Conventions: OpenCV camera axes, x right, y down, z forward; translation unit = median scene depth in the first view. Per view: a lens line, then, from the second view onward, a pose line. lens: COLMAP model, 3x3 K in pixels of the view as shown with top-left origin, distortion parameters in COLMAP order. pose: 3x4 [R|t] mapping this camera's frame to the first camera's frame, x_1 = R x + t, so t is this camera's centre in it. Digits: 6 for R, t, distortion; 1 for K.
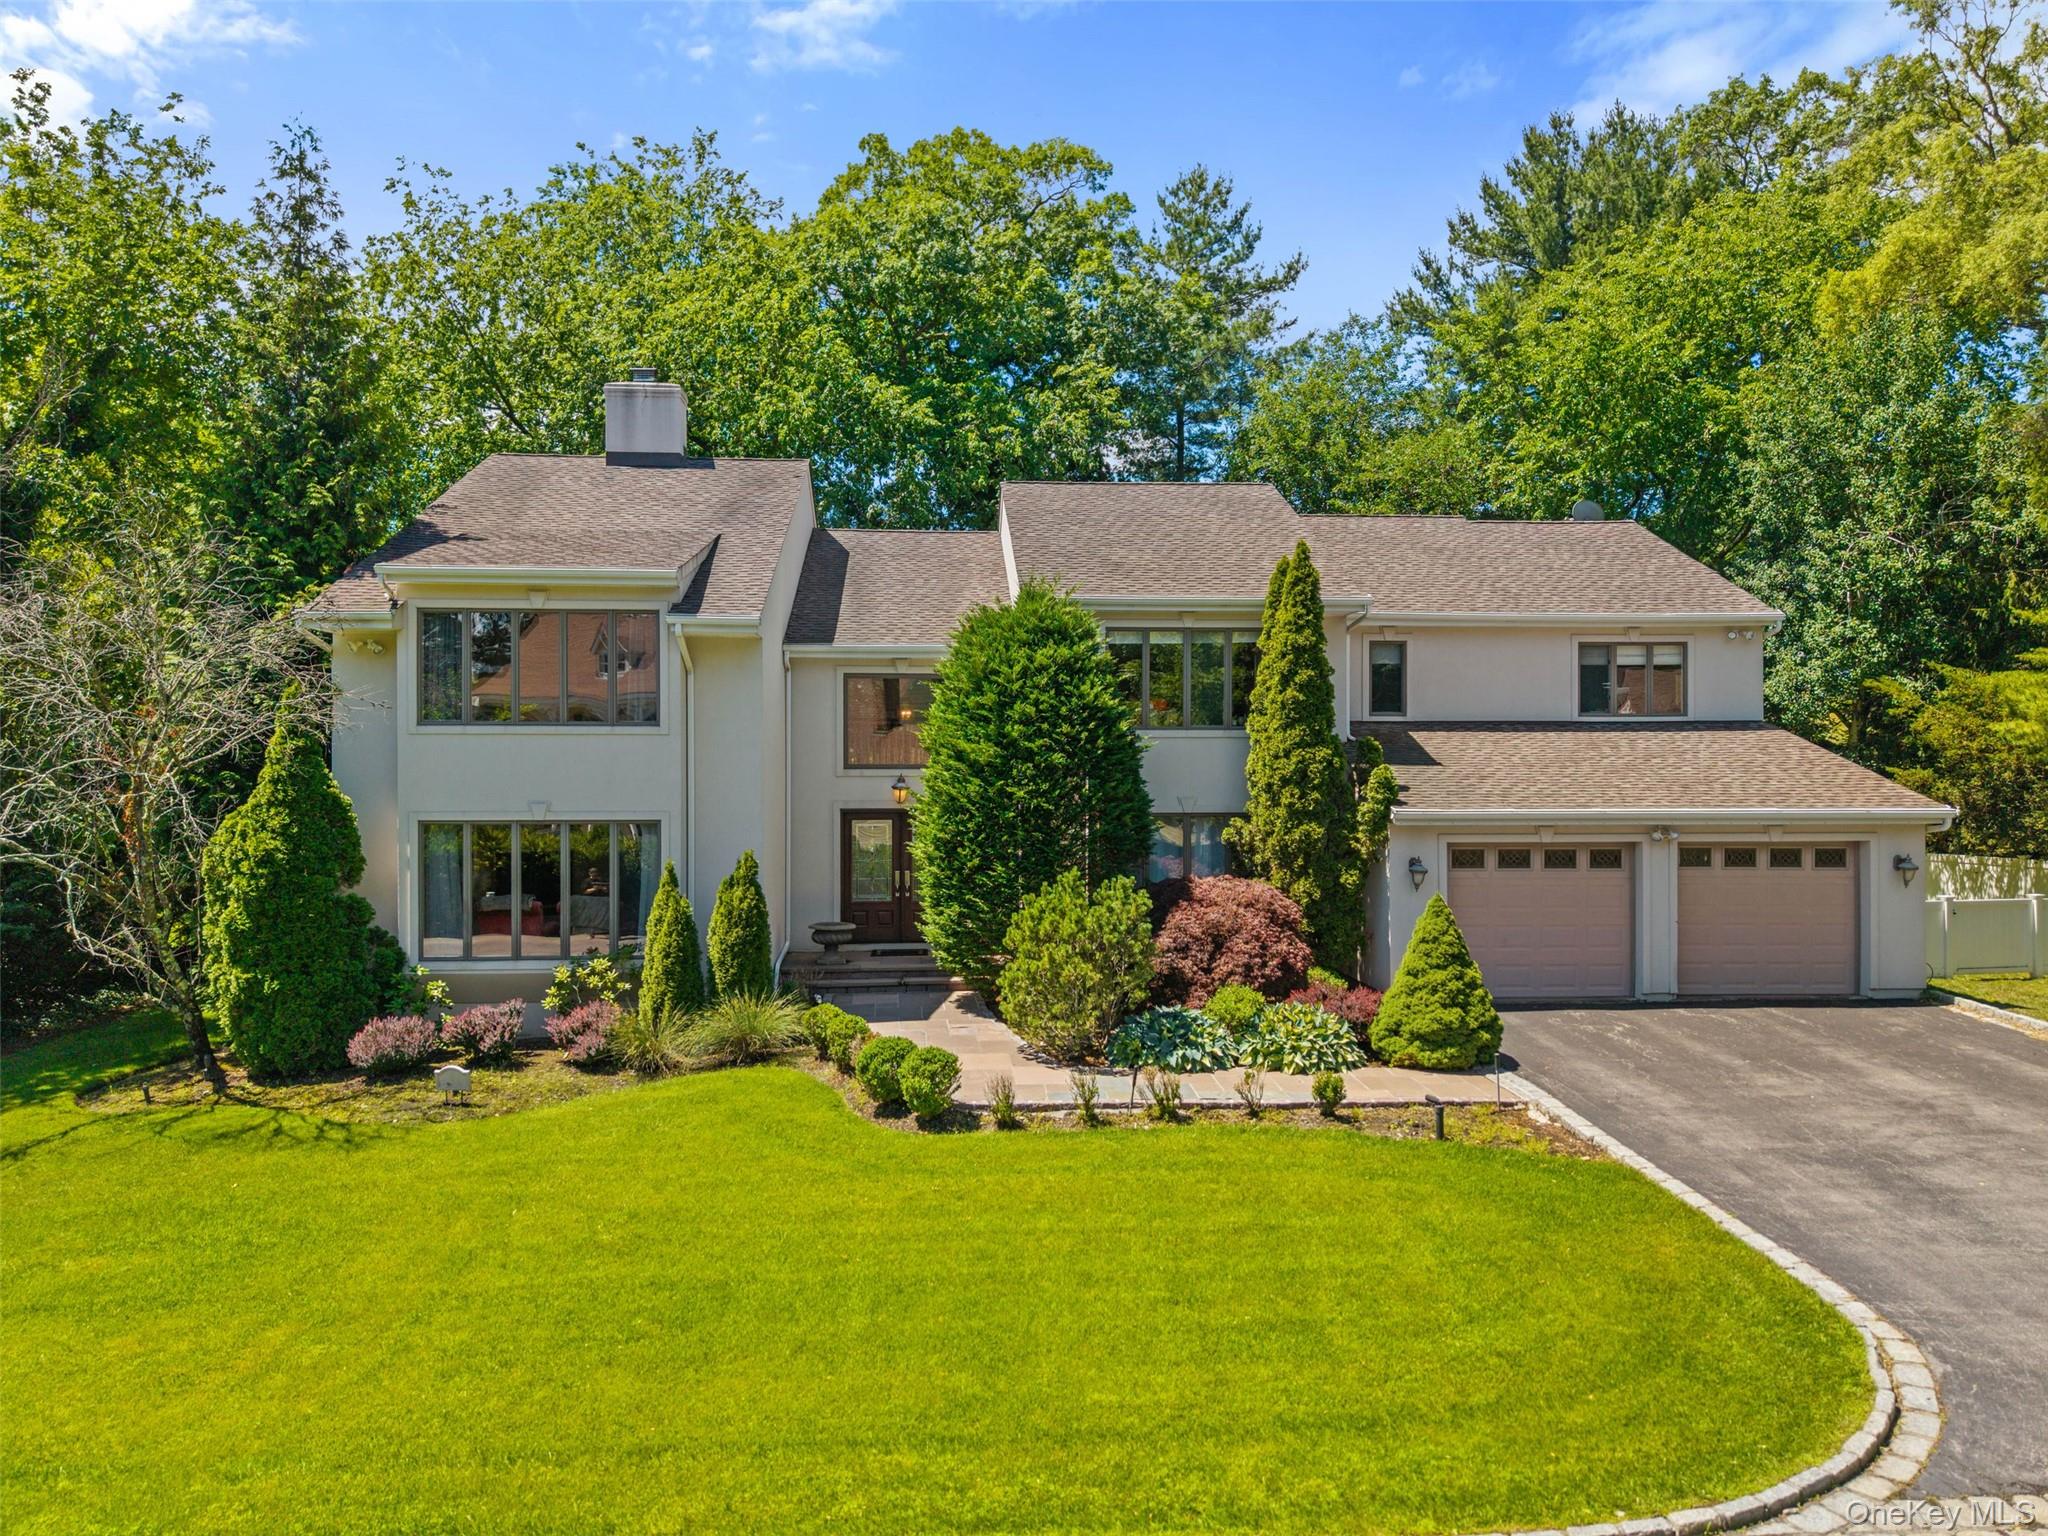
lens RADIAL K [[1017.8, 0, 1025.5], [0, 1017.8, 768.1], [0, 0, 1]] dist [0.004439, 0.000234]
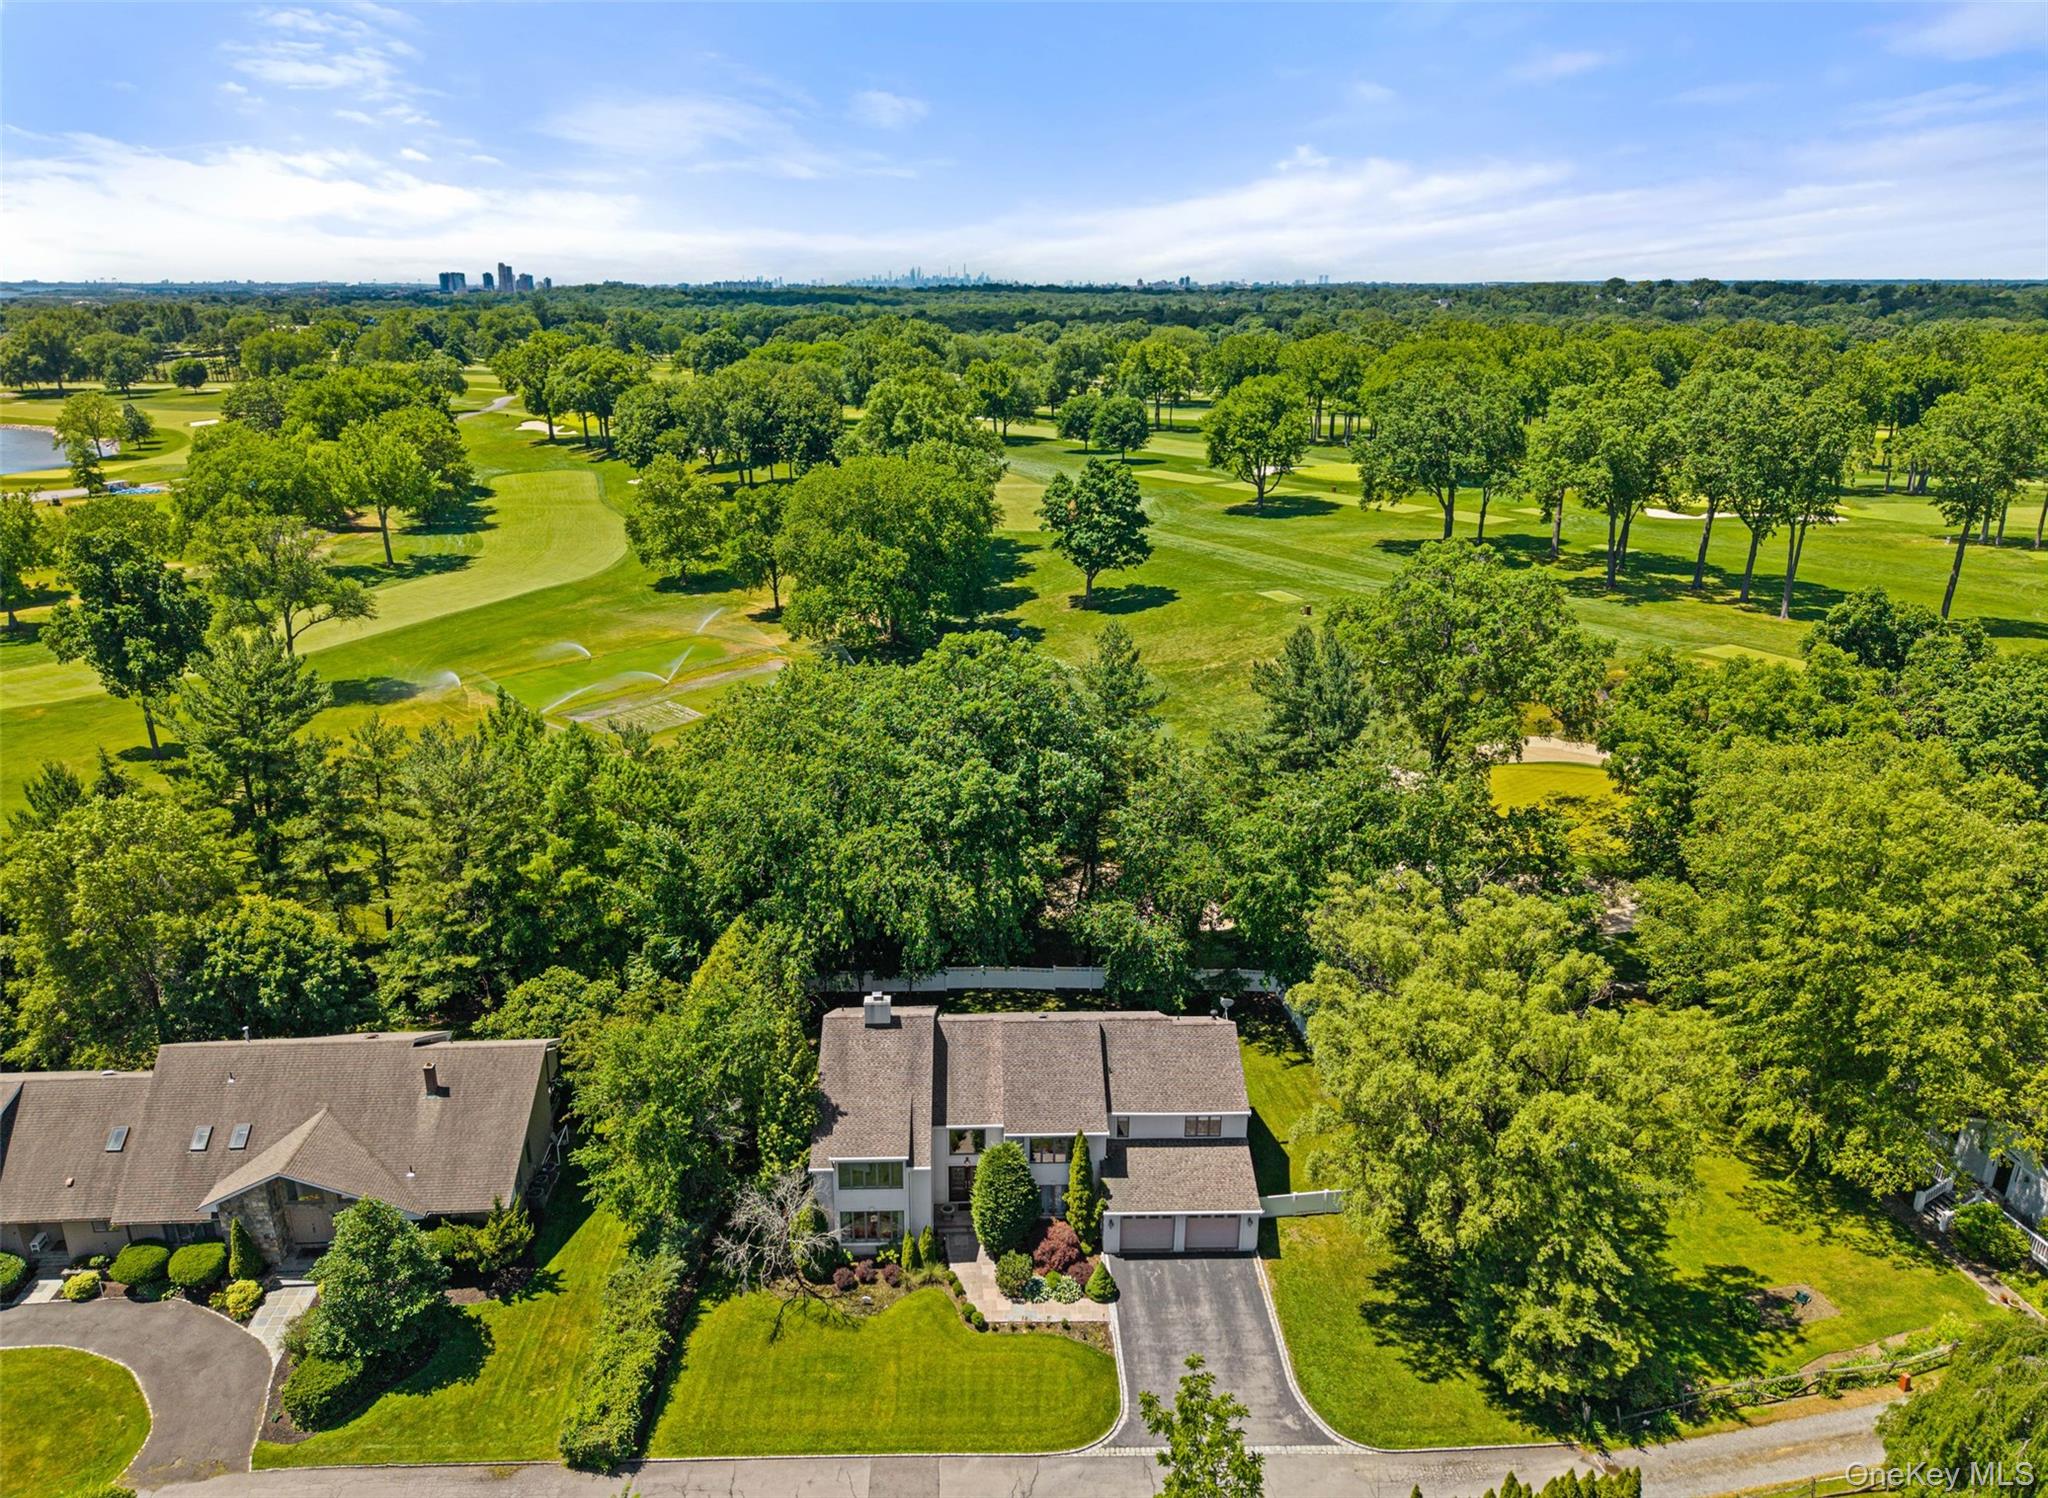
lens RADIAL K [[824.4, 0, 1023.3], [0, 824.4, 748.7], [0, 0, 1]] dist [-0.000503, -0.000014]
pose [[0.999236, 0.009207, -0.037977, 0.174403], [0.000135, 0.971029, 0.238960, -2.326205], [0.039077, -0.238783, 0.970286, -1.502078]]
